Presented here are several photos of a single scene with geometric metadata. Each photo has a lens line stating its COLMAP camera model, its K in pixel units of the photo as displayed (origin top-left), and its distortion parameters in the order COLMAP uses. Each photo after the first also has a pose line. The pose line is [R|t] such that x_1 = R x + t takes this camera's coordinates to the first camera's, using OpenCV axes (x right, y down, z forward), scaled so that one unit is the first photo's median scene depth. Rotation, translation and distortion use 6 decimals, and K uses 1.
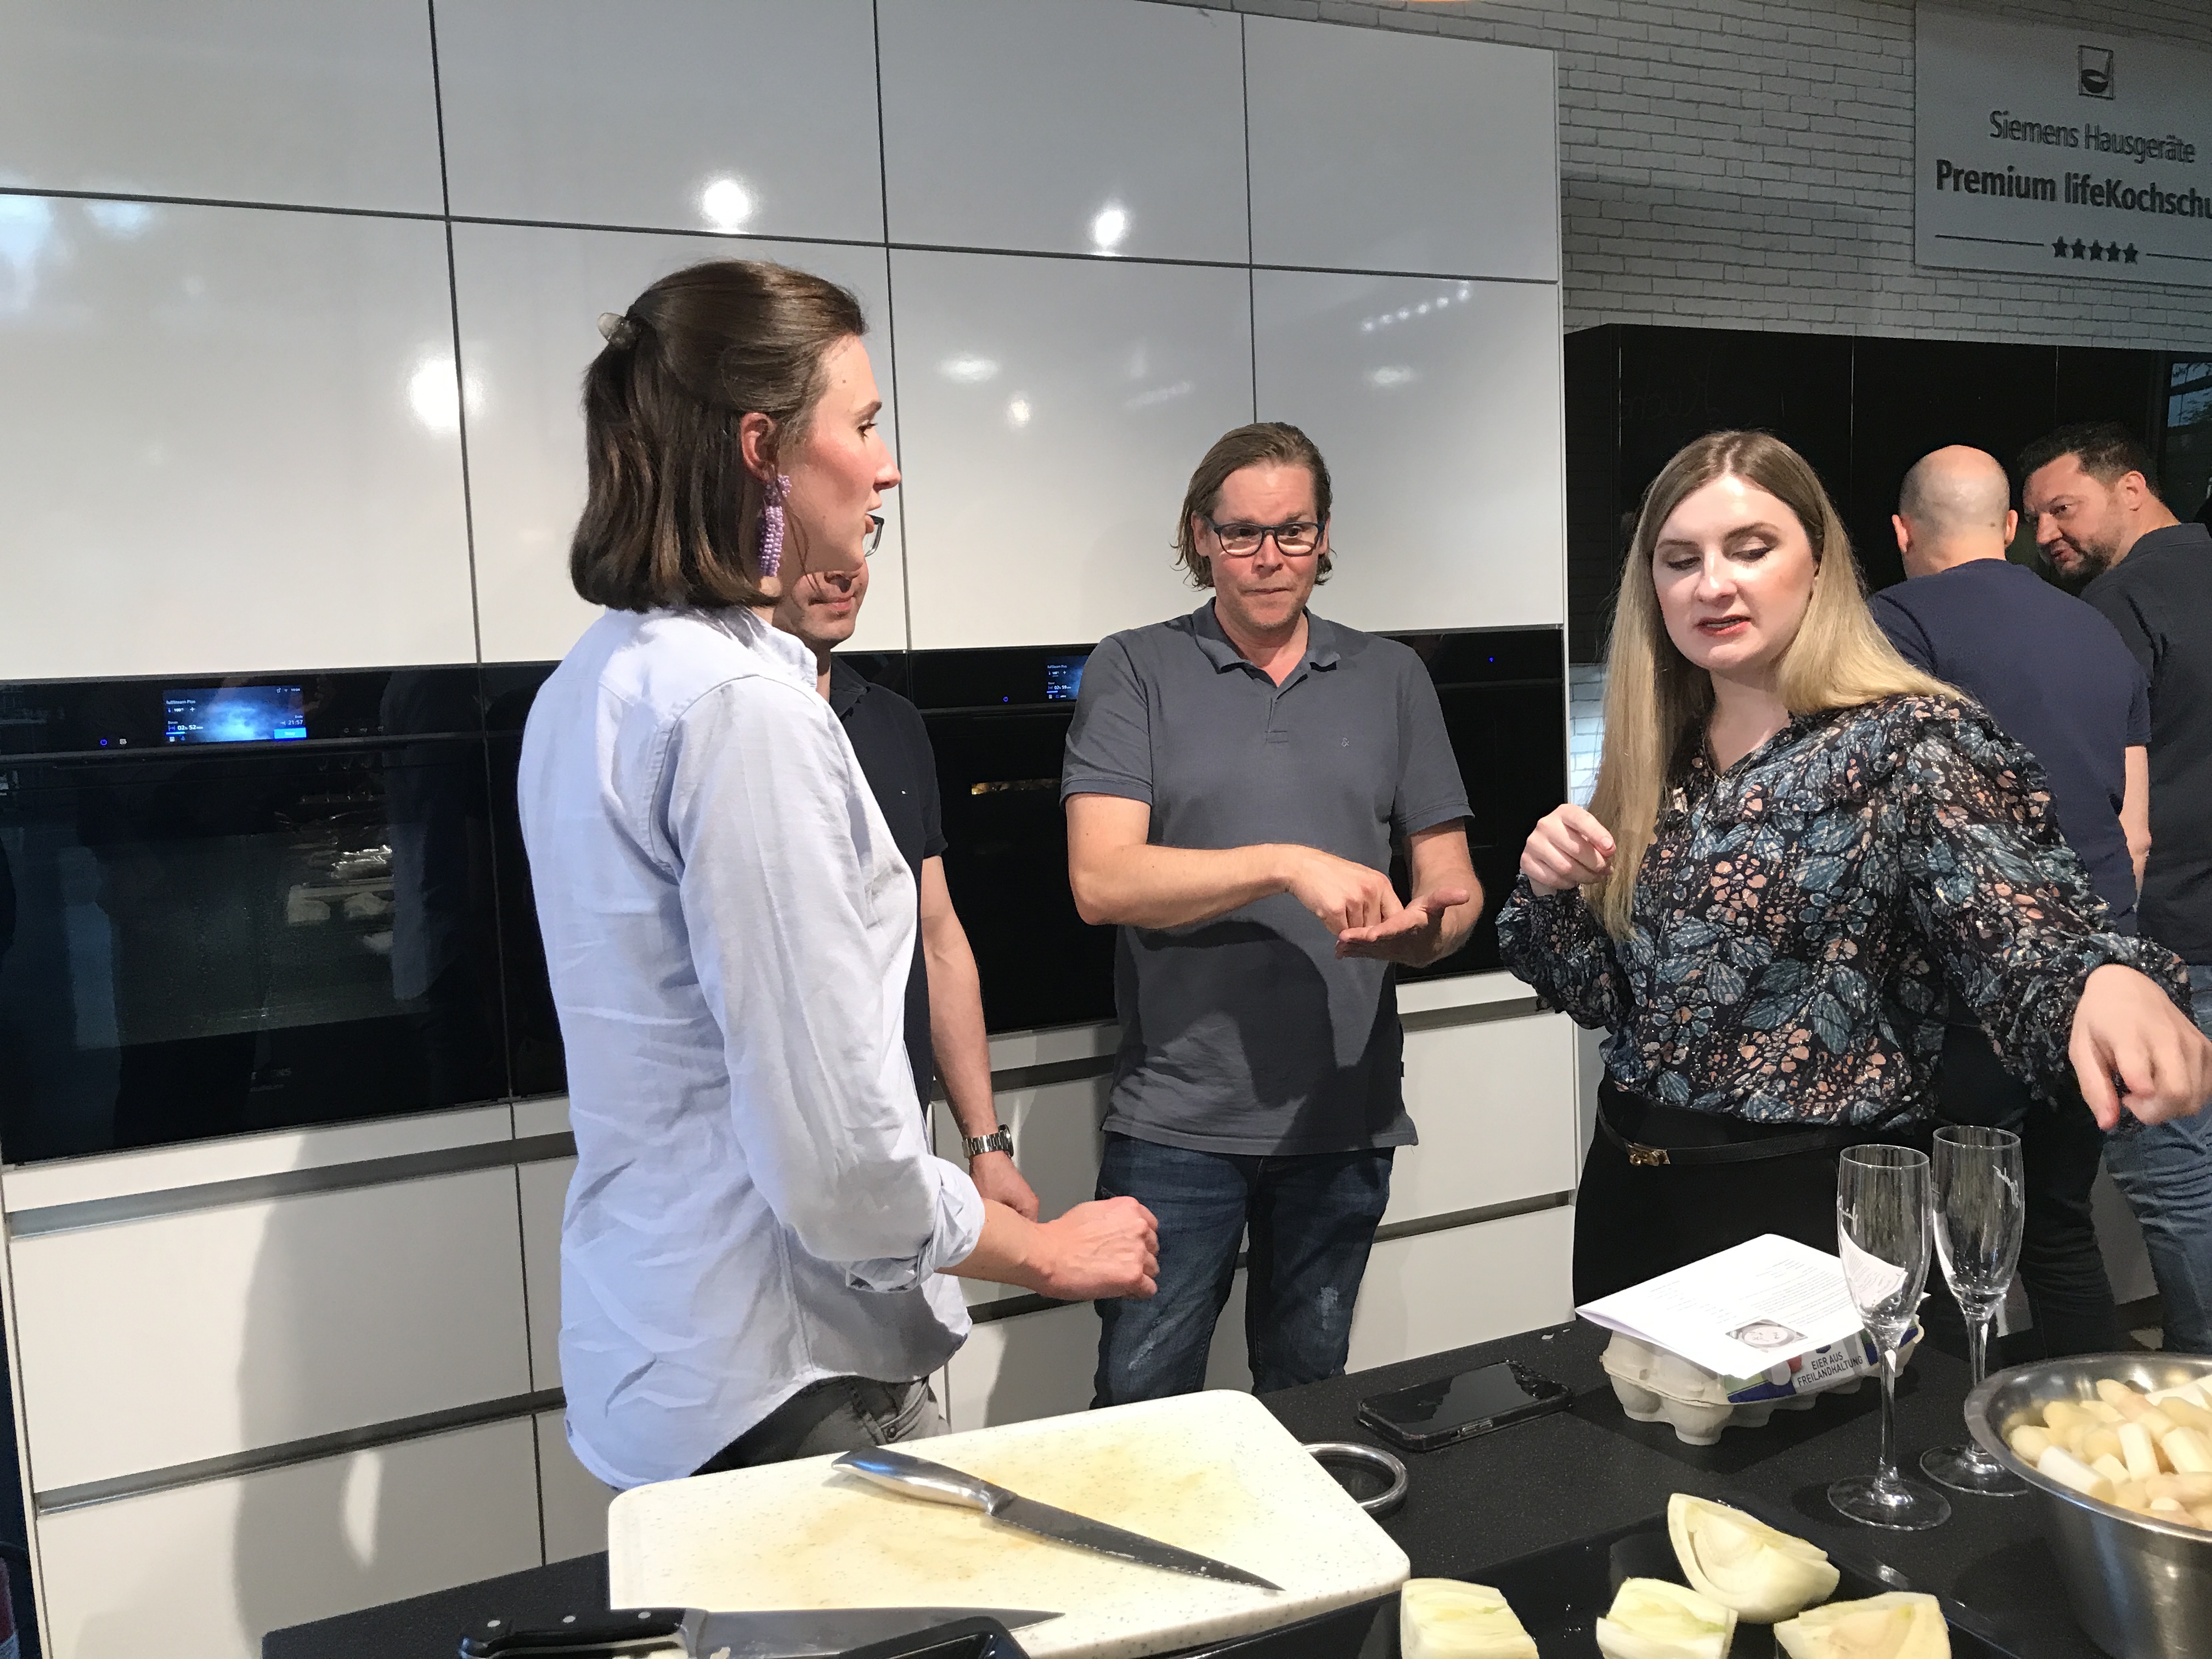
lens RADIAL K [[1861.5, 0, 1106.0], [0, 1861.5, 829.5], [0, 0, 1]] dist [0.000297, -0.011811]
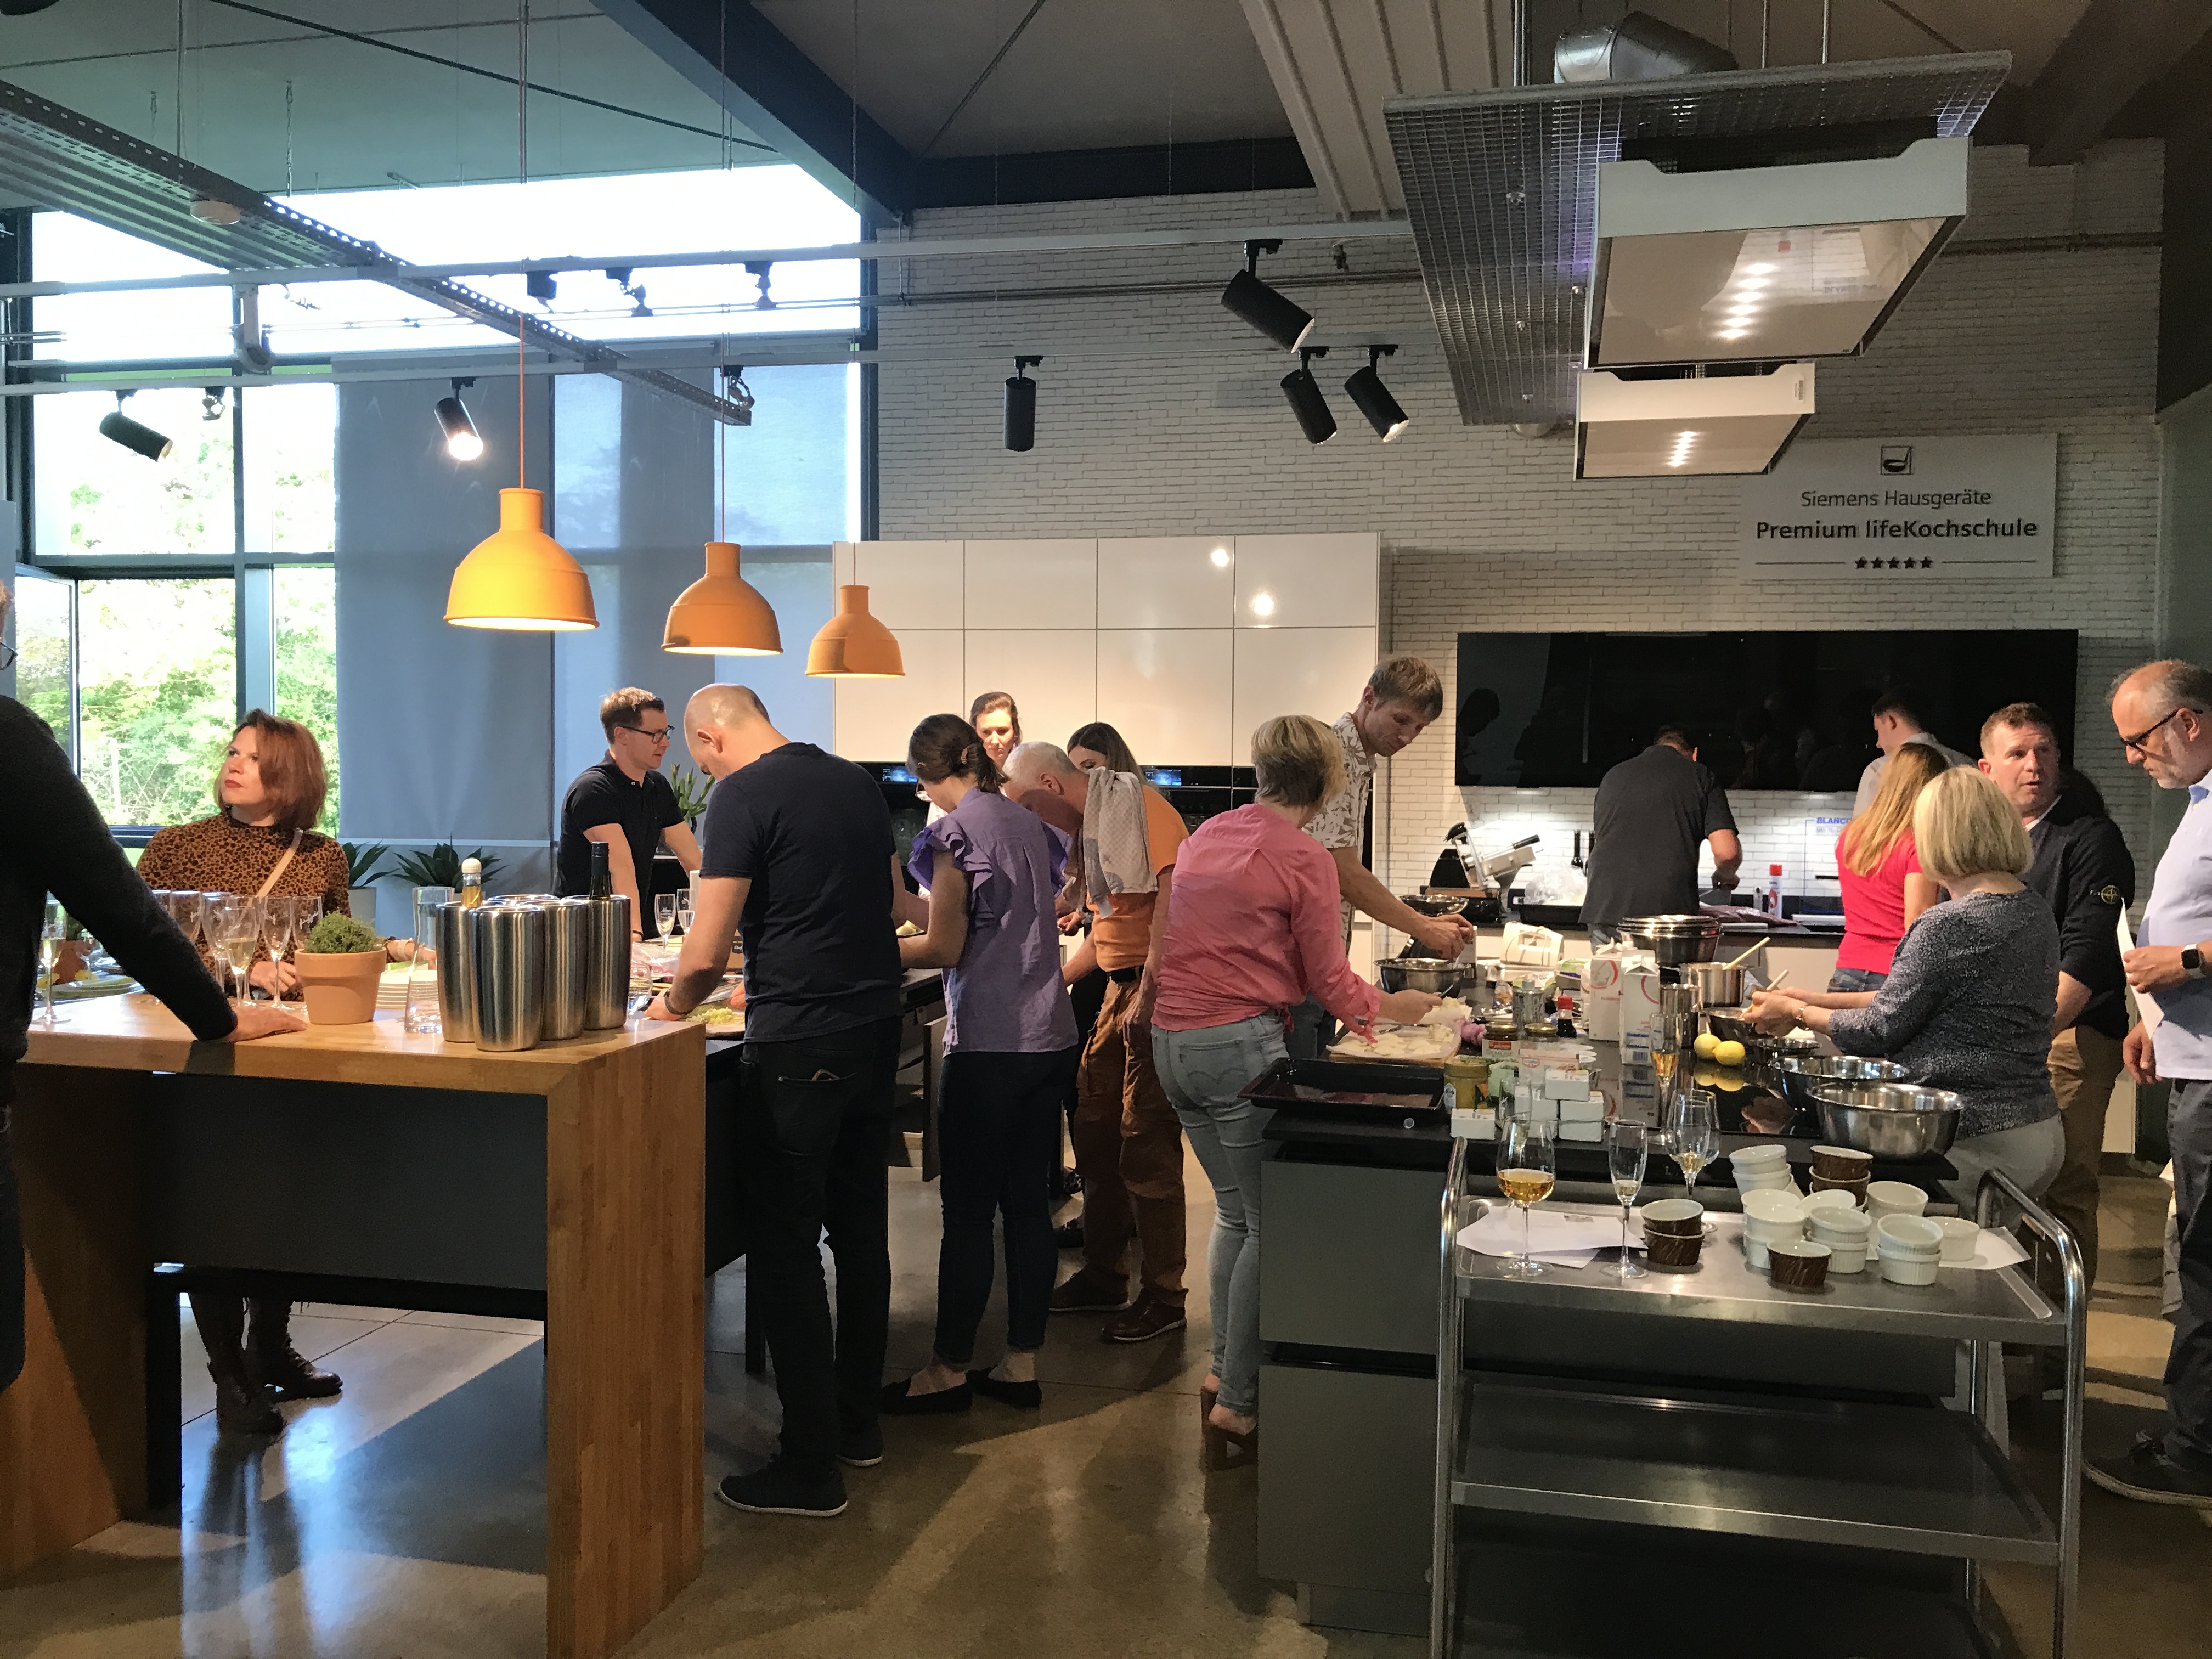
lens RADIAL K [[1861.5, 0, 1106.0], [0, 1861.5, 829.5], [0, 0, 1]] dist [0.000297, -0.011811]
pose [[0.781325, 0.077964, -0.619236, 1.056279], [-0.097980, 0.995187, 0.001670, -0.001894], [0.616386, 0.059368, 0.785203, -0.773004]]
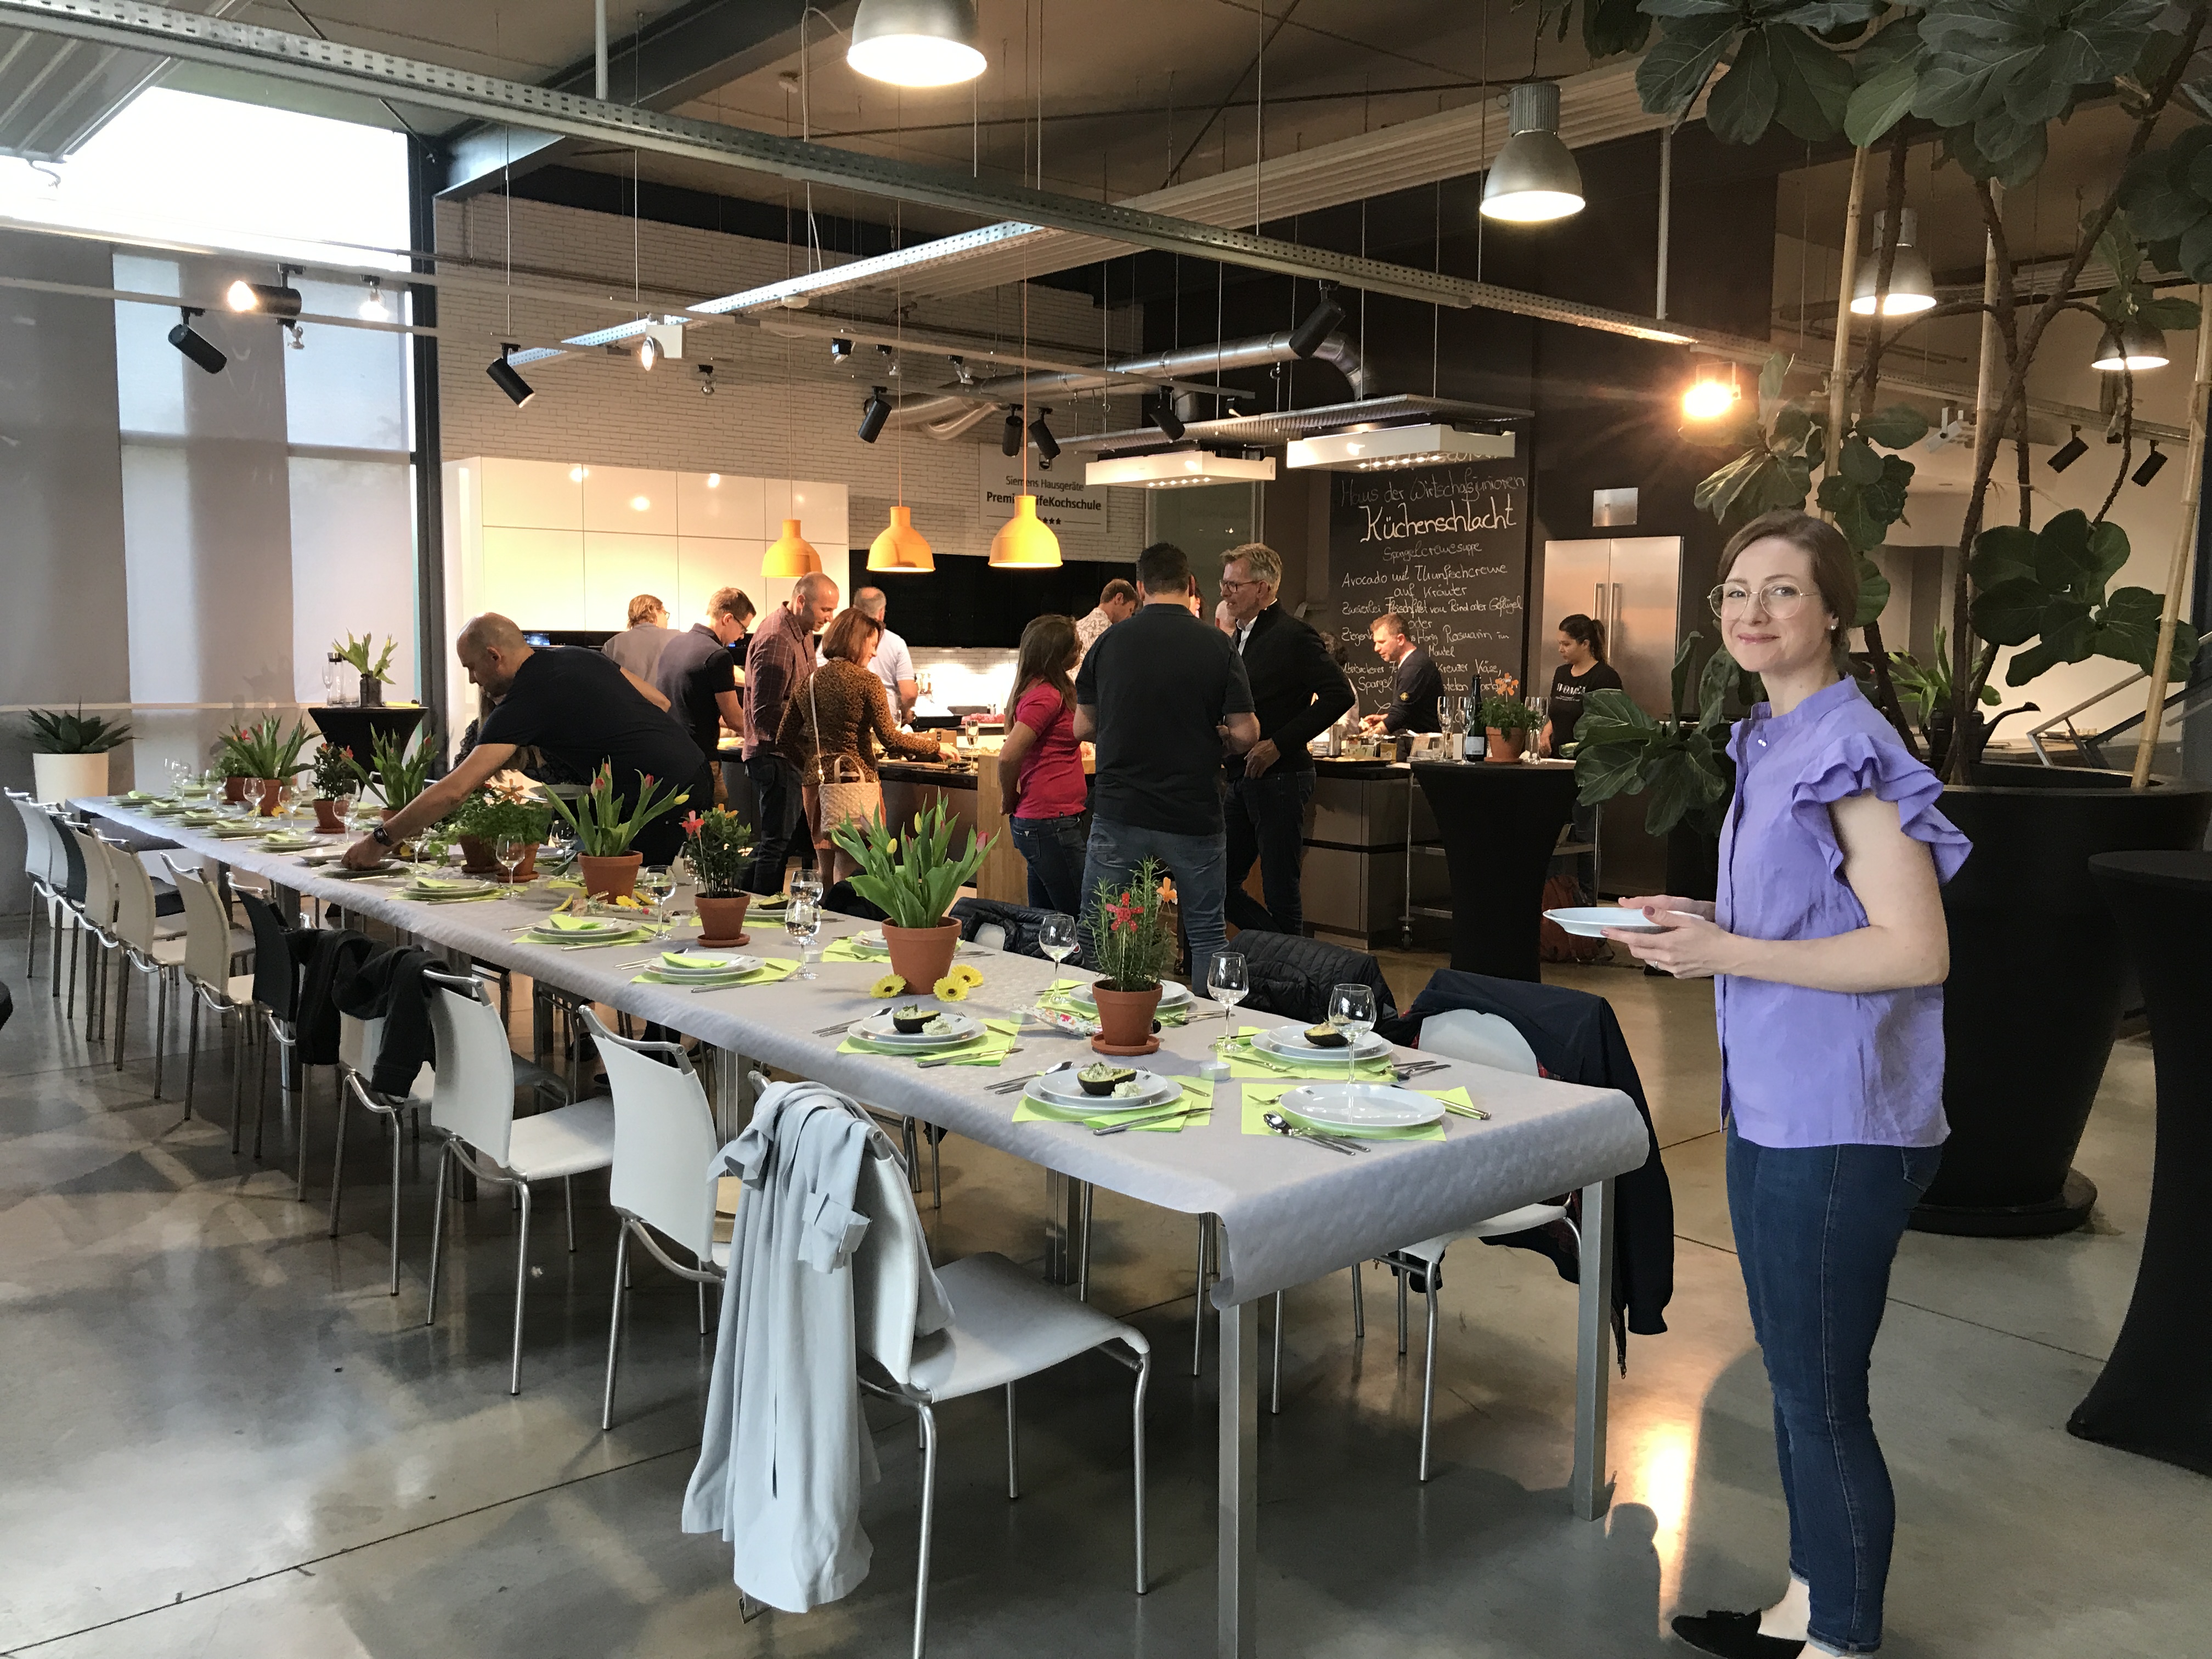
lens RADIAL K [[1861.5, 0, 1106.0], [0, 1861.5, 829.5], [0, 0, 1]] dist [0.000297, -0.011811]
pose [[0.962864, 0.032279, 0.268049, -0.181436], [-0.036103, 0.999304, 0.009348, 0.170132], [-0.267561, -0.018678, 0.963360, -2.031123]]
